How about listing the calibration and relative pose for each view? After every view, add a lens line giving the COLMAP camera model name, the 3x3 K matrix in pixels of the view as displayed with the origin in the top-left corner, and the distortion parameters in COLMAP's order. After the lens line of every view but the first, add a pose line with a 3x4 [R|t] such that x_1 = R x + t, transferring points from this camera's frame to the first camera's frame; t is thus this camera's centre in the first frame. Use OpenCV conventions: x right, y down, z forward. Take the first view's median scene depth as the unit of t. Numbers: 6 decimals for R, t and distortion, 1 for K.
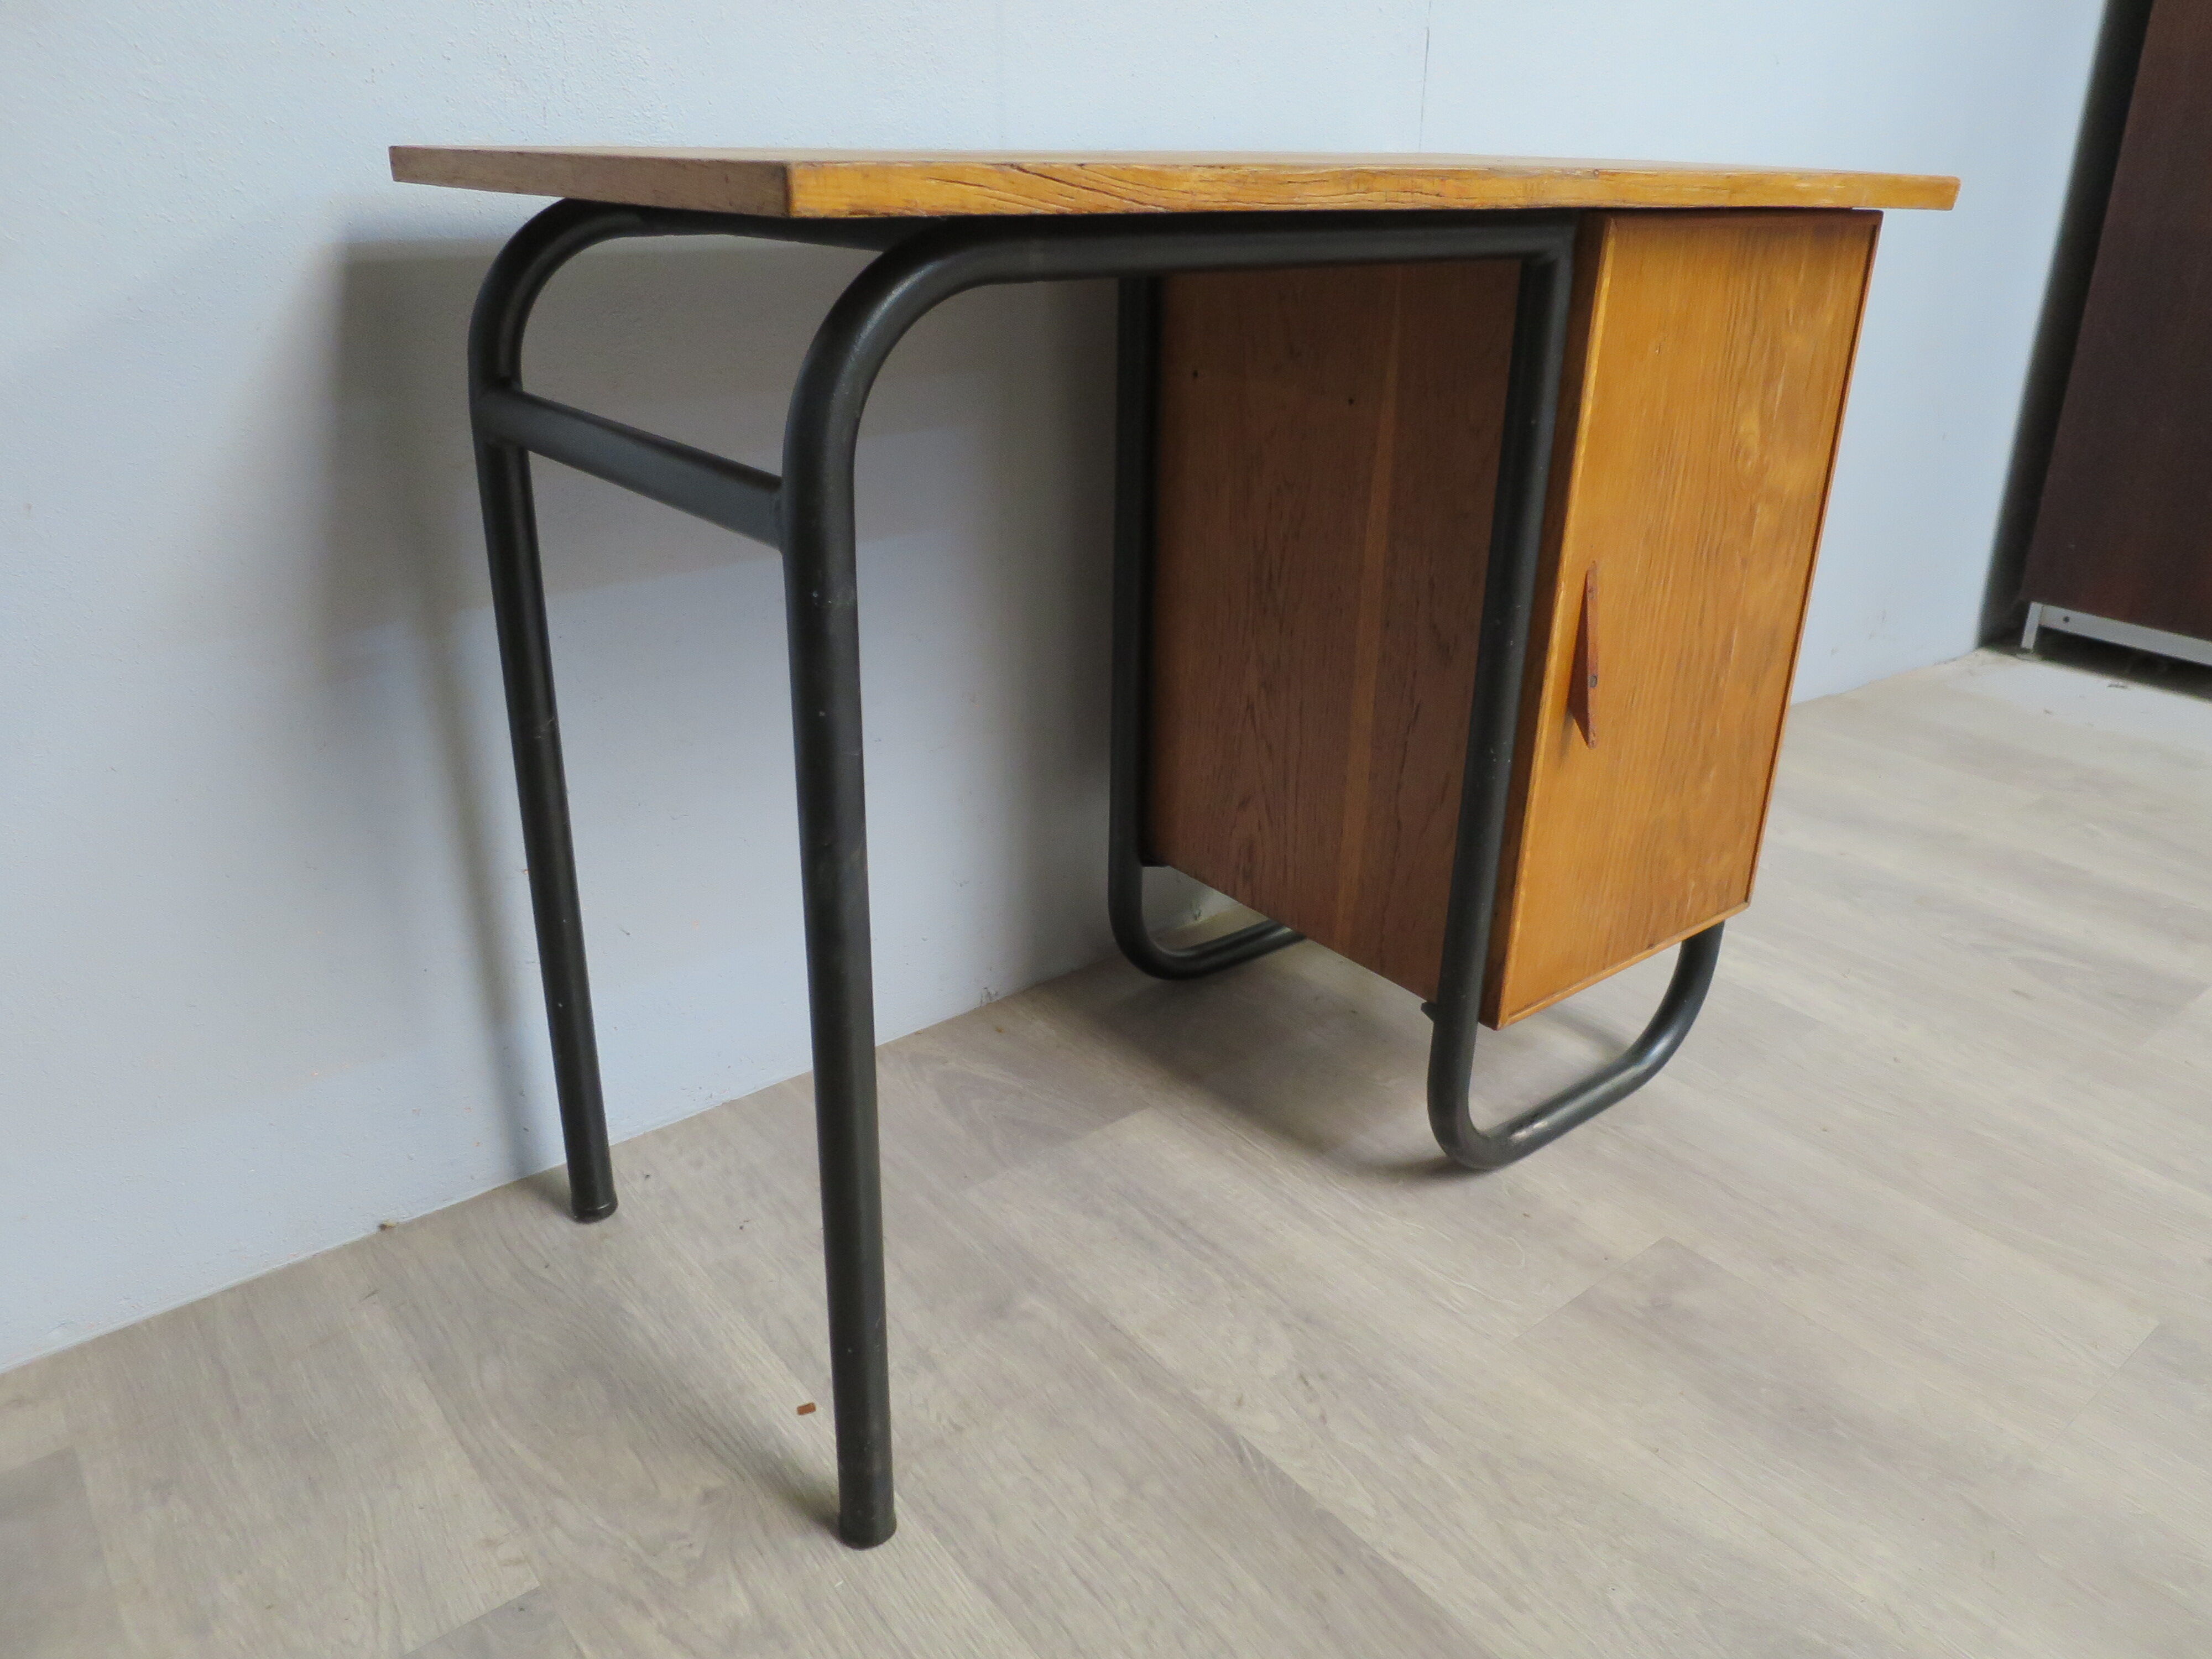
lens RADIAL K [[1594.5, 0, 1108.0], [0, 1594.5, 839.4], [0, 0, 1]] dist [-0.047943, 0.013566]
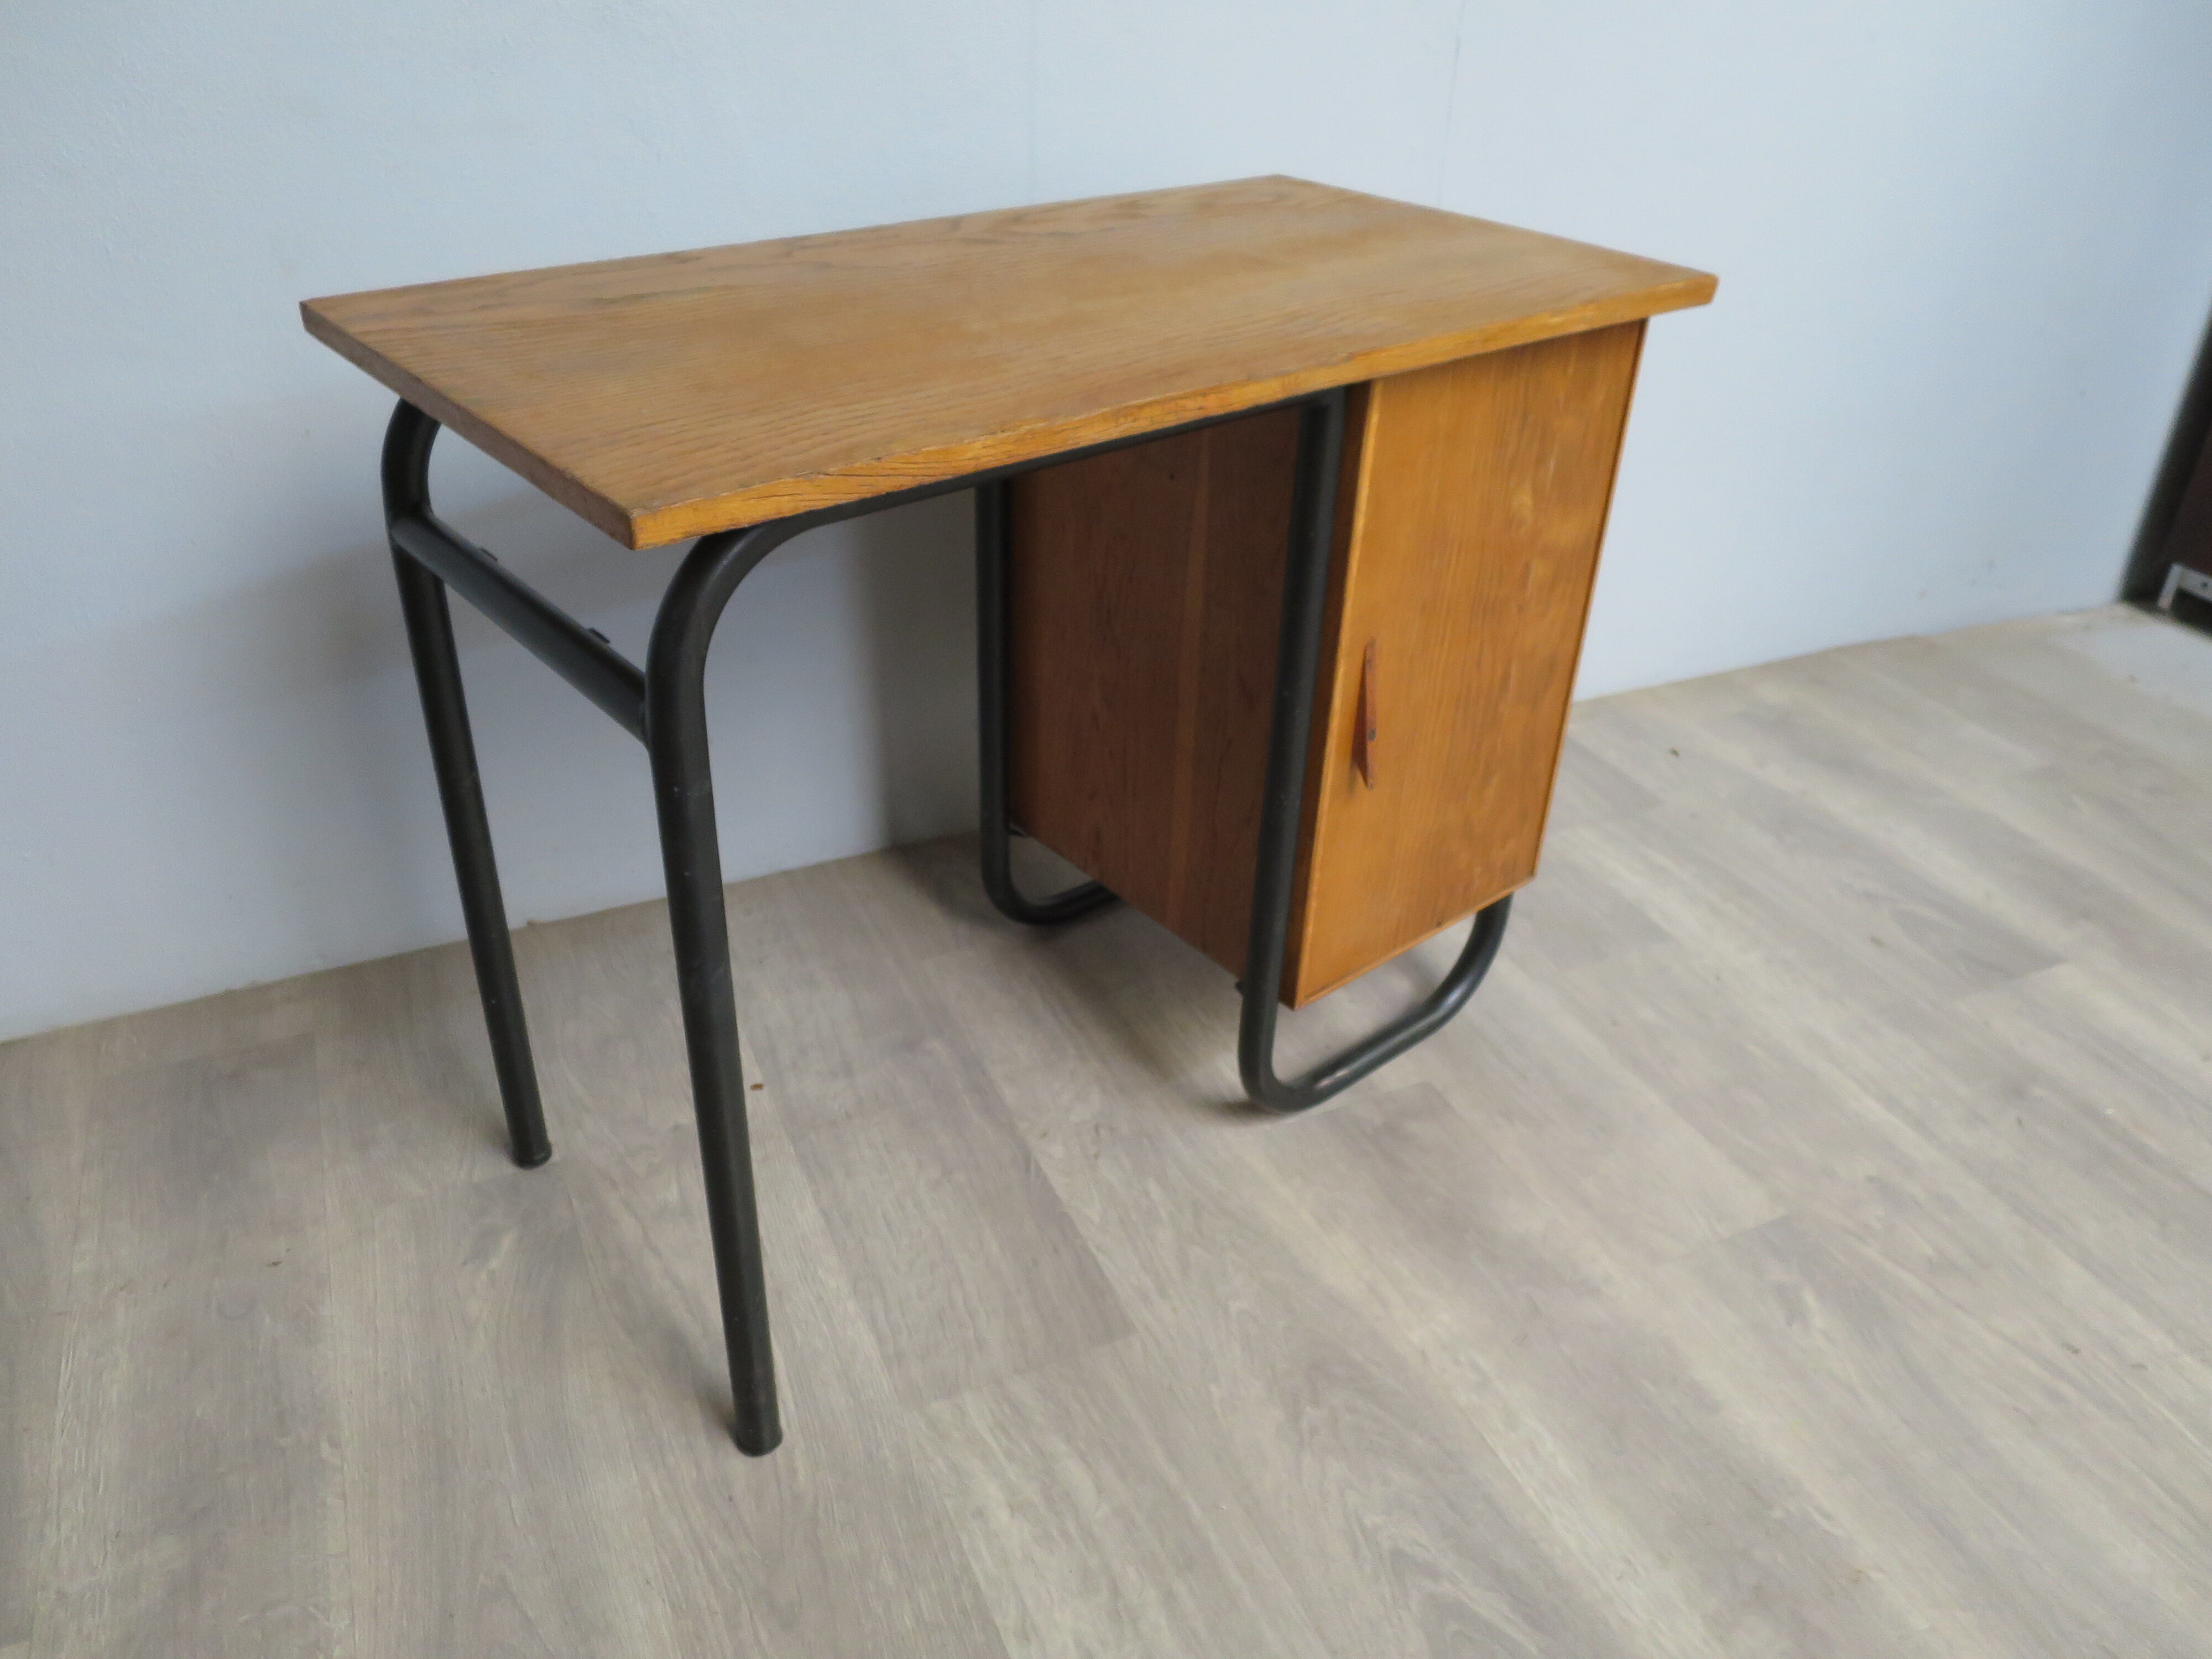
lens RADIAL K [[1594.5, 0, 1105.5], [0, 1594.5, 835.8], [0, 0, 1]] dist [-0.047943, 0.013566]
pose [[0.969936, 0.139331, -0.199525, 0.369529], [-0.112099, 0.983519, 0.141863, -0.111076], [0.216002, -0.115231, 0.969569, -0.323191]]
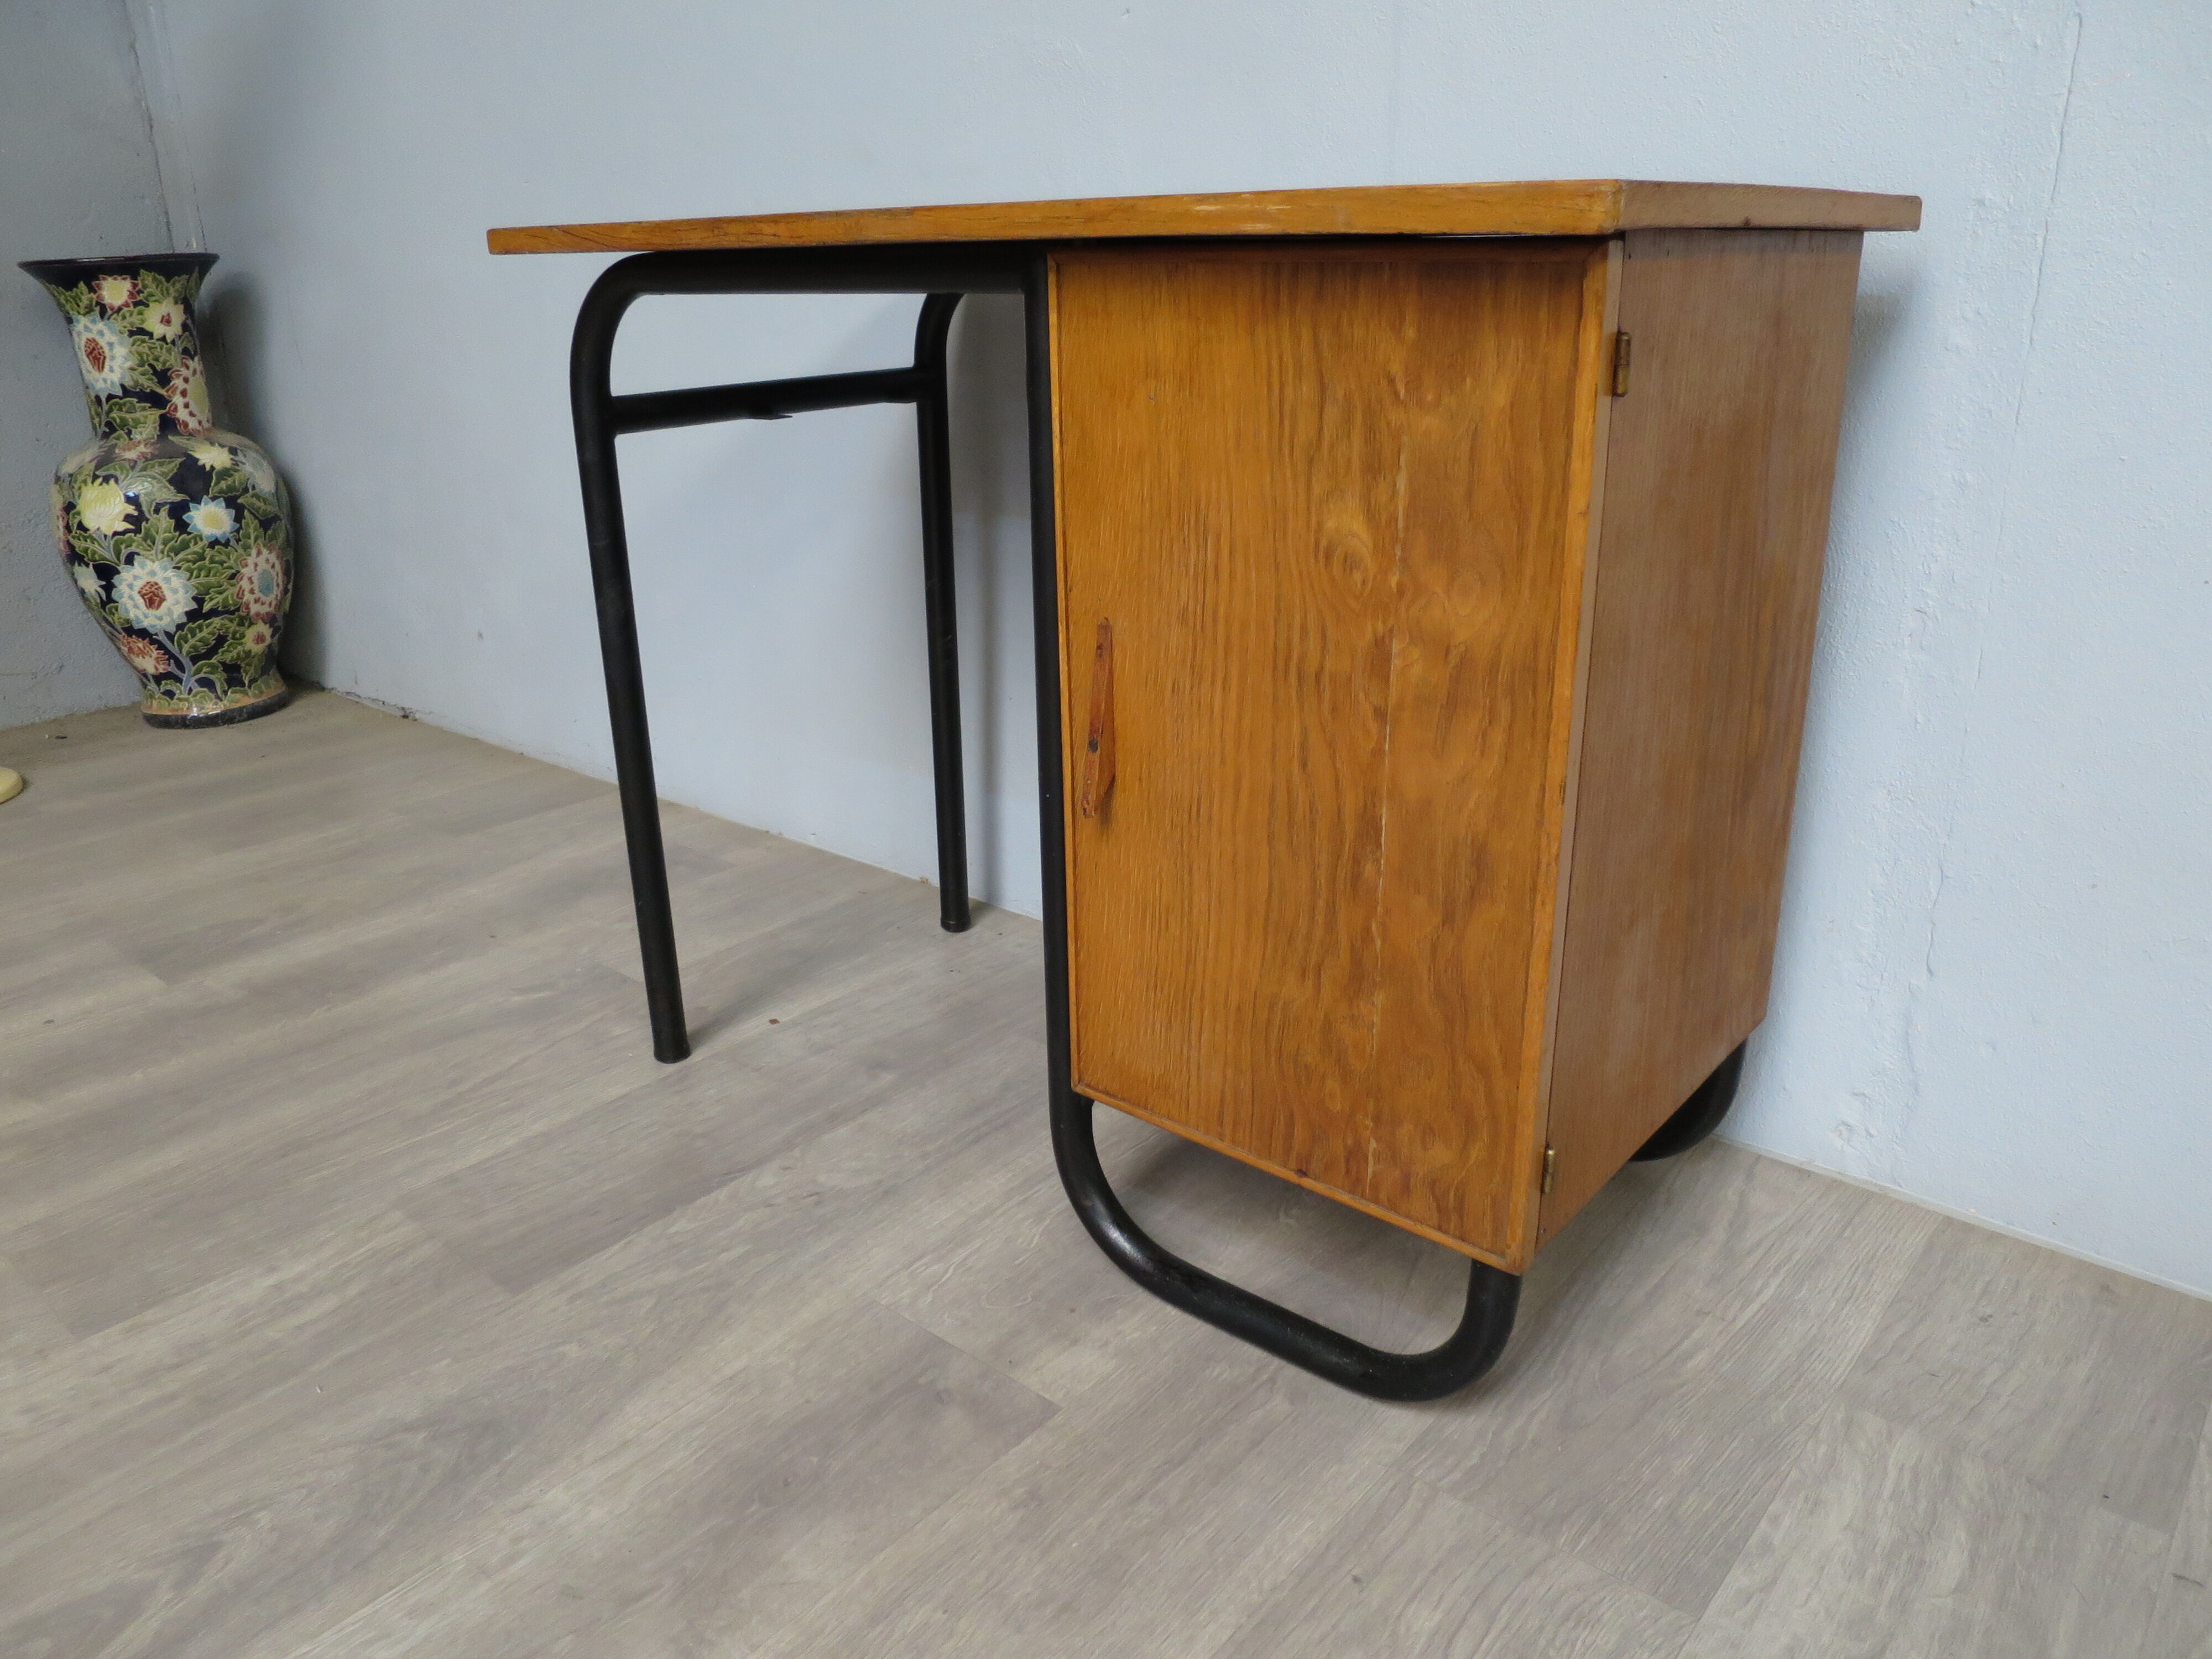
lens RADIAL K [[1594.5, 0, 1106.6], [0, 1594.5, 839.2], [0, 0, 1]] dist [-0.047943, 0.013566]
pose [[0.186730, 0.322646, -0.927918, 1.198811], [-0.379731, 0.894824, 0.234724, -0.274512], [0.906055, 0.308529, 0.289609, 0.754616]]
